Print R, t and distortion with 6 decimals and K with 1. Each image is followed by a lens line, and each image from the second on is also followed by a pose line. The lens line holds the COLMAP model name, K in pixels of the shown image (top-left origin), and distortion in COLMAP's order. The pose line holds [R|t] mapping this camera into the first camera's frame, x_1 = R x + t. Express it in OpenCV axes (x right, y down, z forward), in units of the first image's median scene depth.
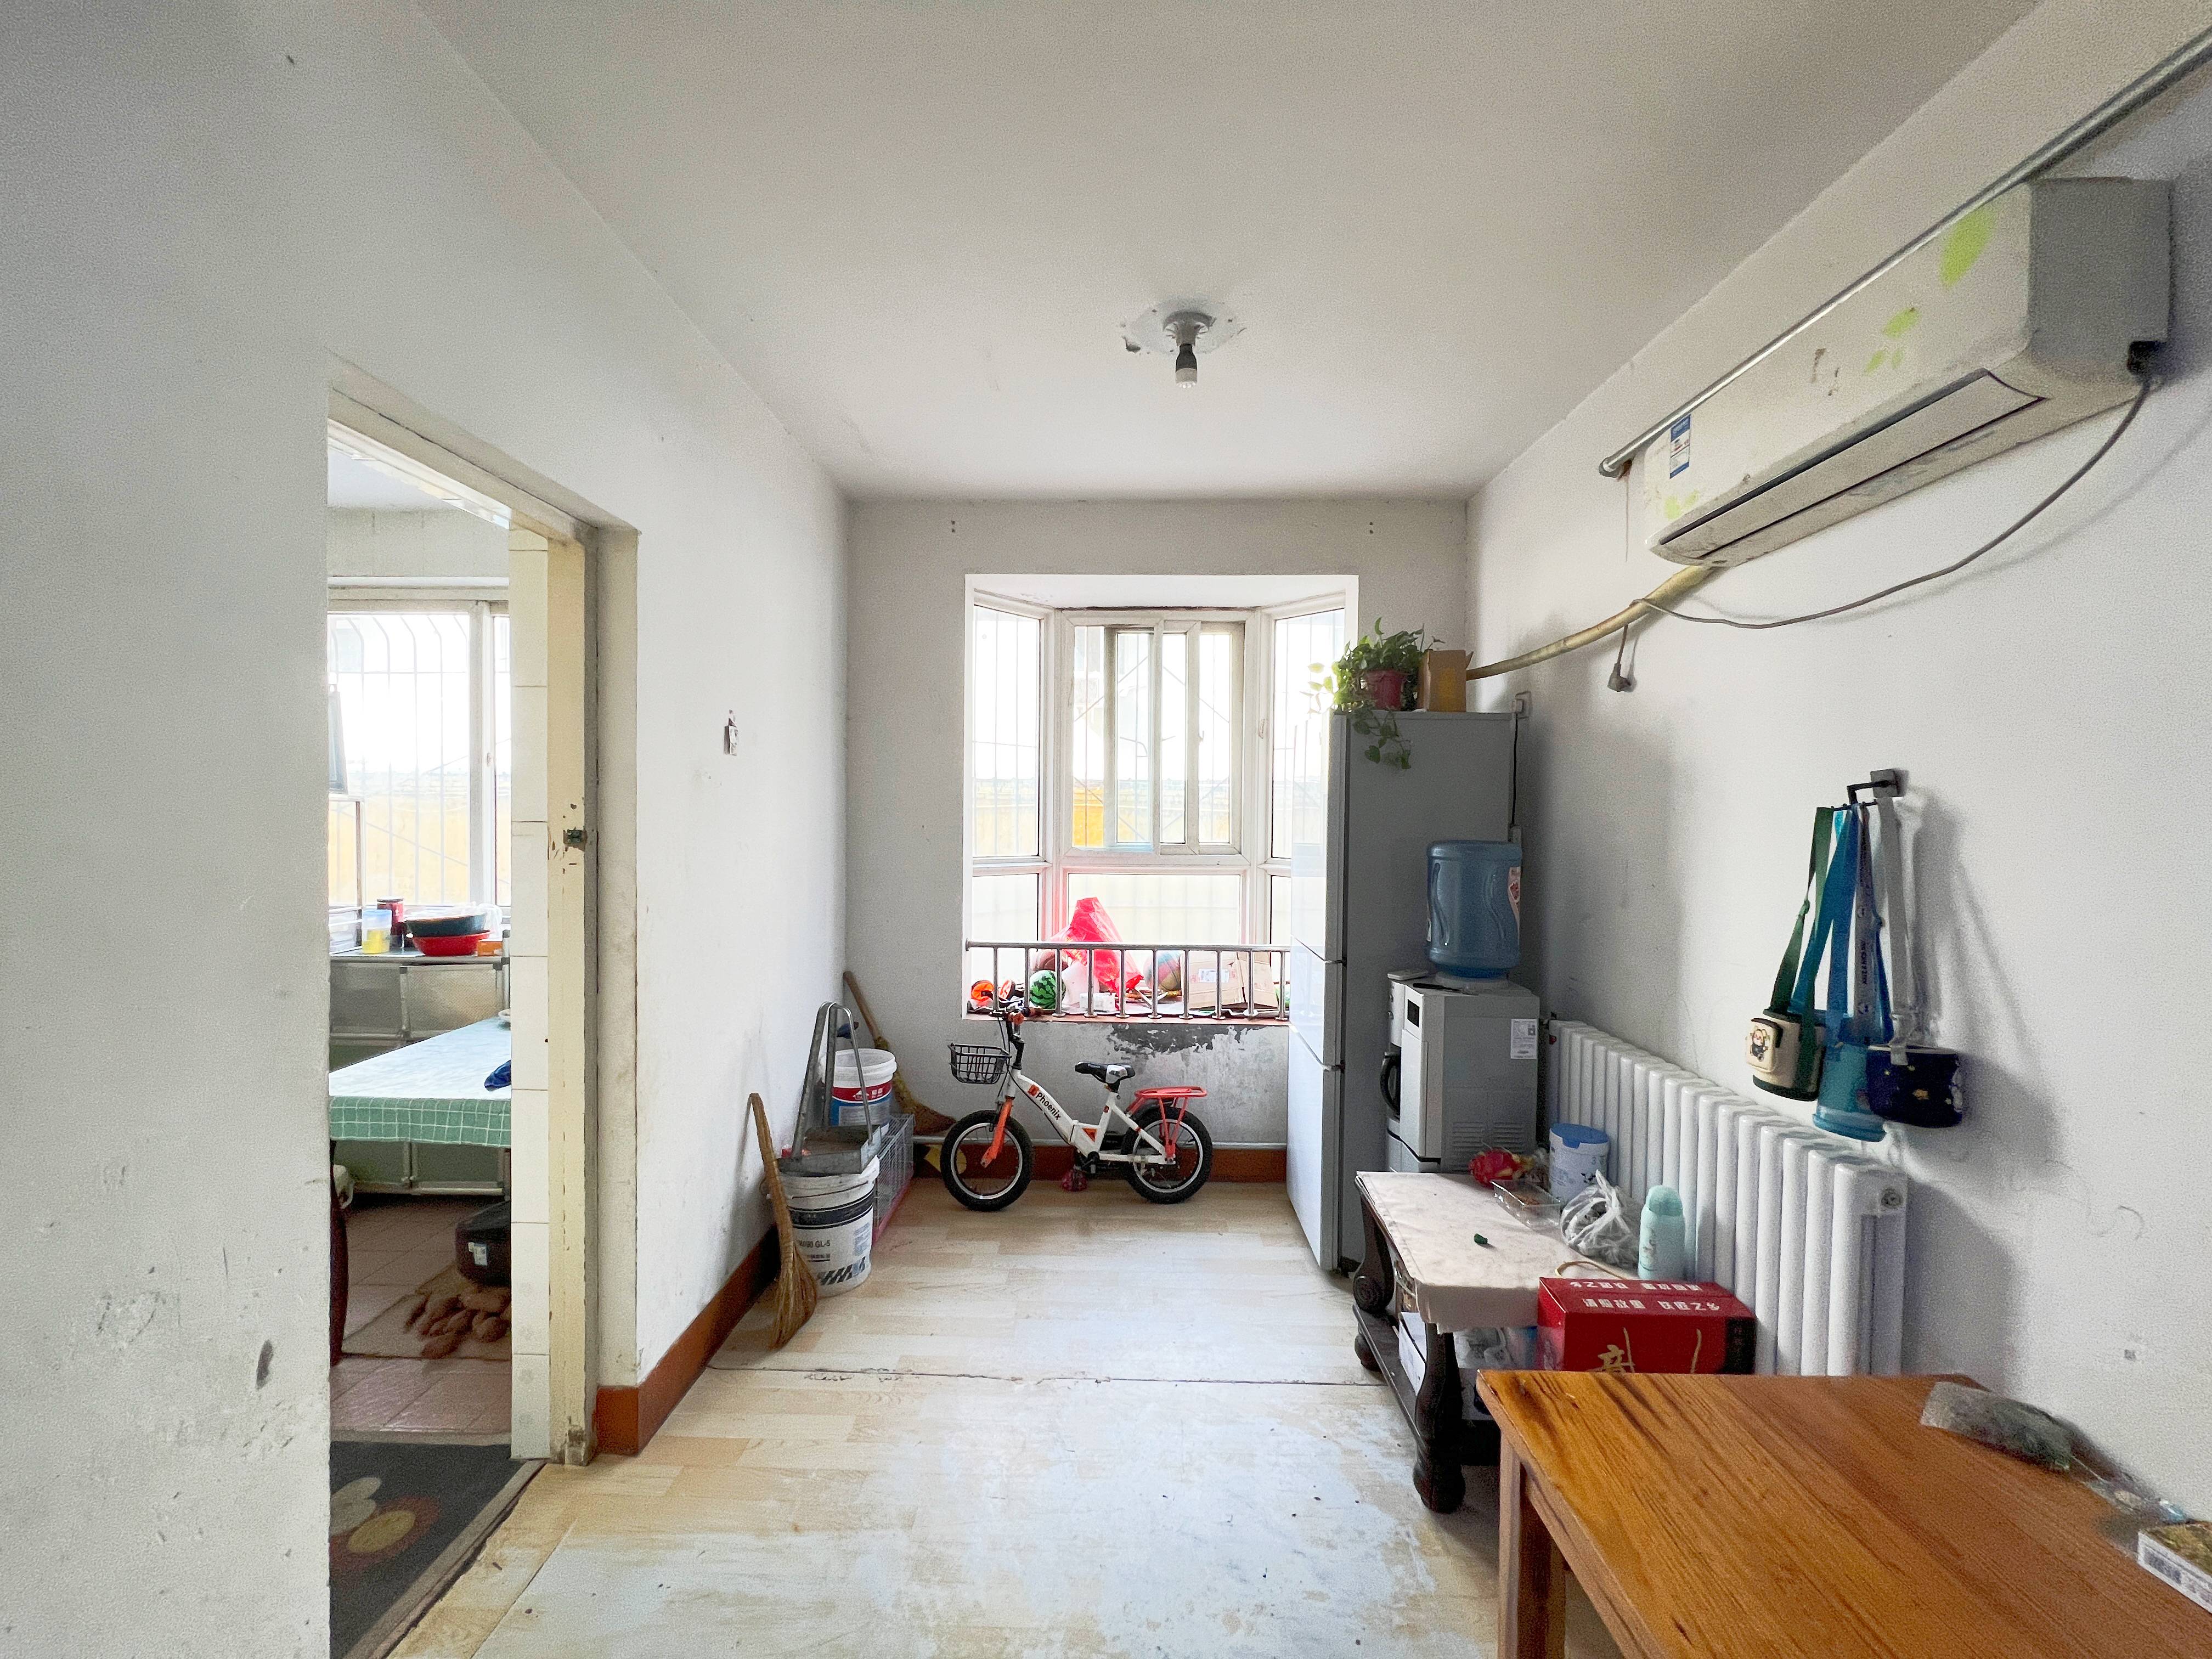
lens RADIAL K [[892.1, 0, 1111.6], [0, 892.1, 837.7], [0, 0, 1]] dist [0.000311, 0.000212]
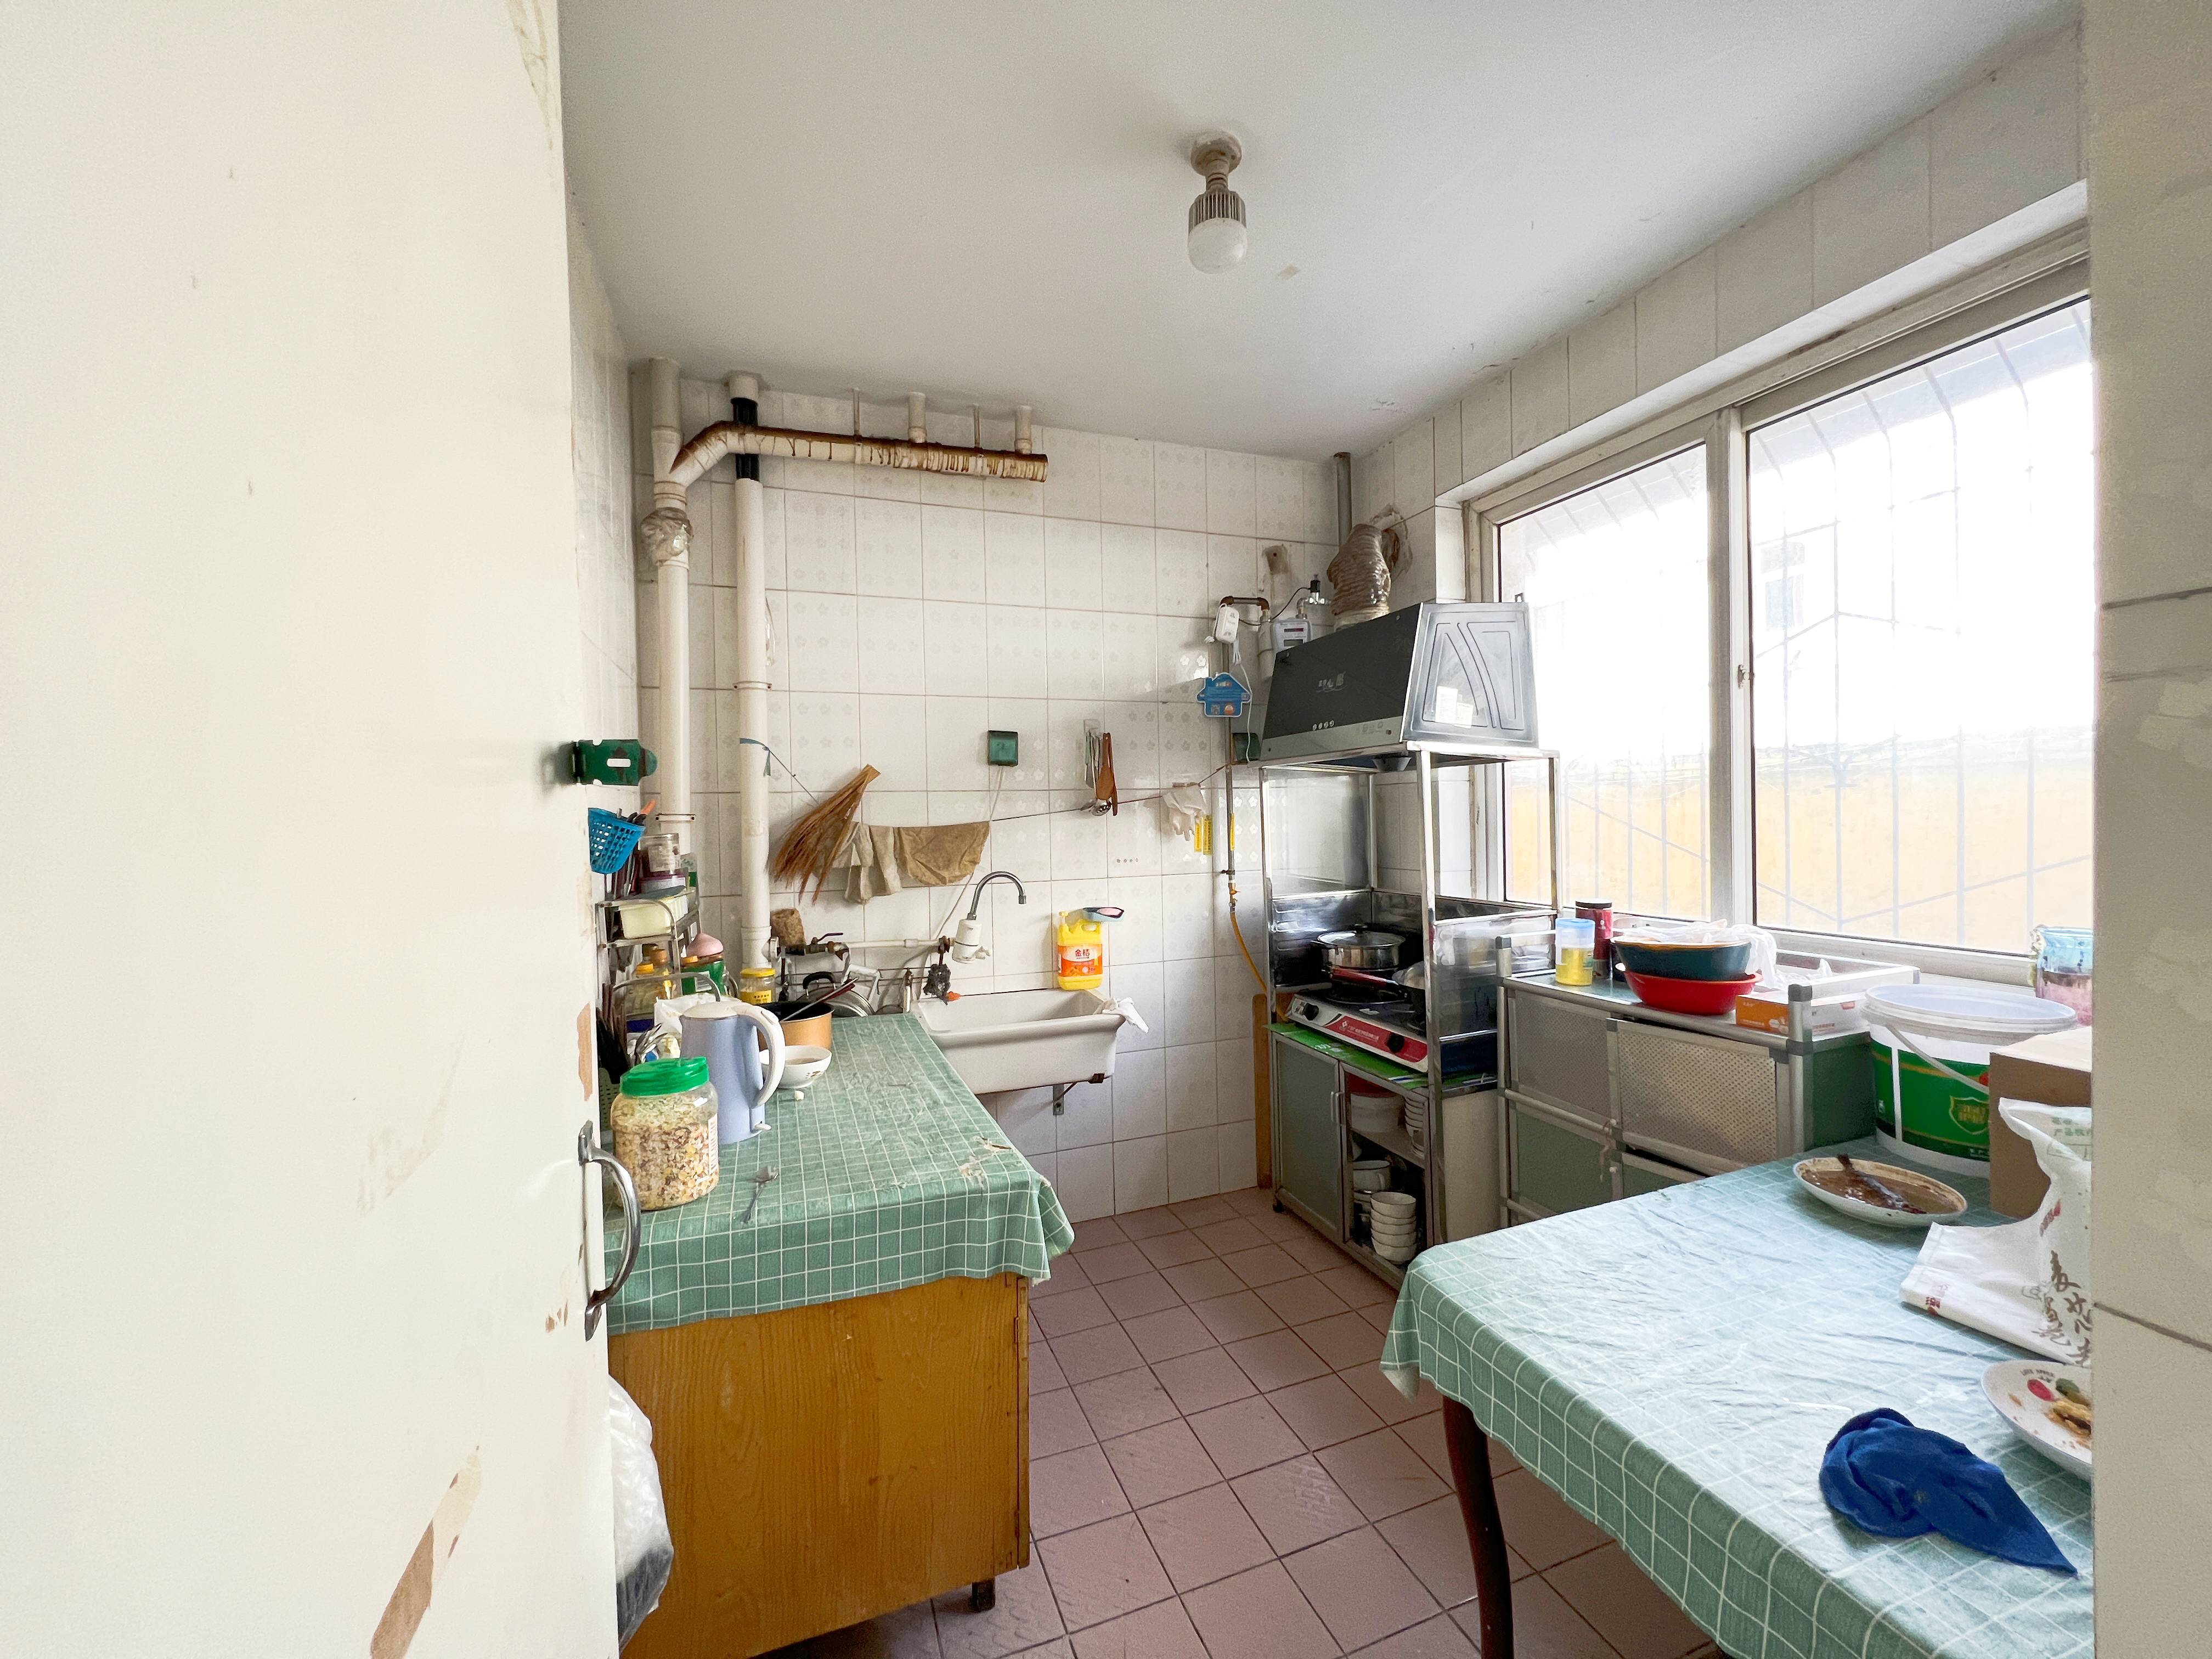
lens RADIAL K [[892.1, 0, 1120.4], [0, 892.1, 823.7], [0, 0, 1]] dist [0.000311, 0.000212]
pose [[0.389672, -0.001504, -0.920952, -0.358632], [-0.010681, 0.999924, -0.006152, 0.020251], [0.920892, 0.012234, 0.389627, 0.446693]]
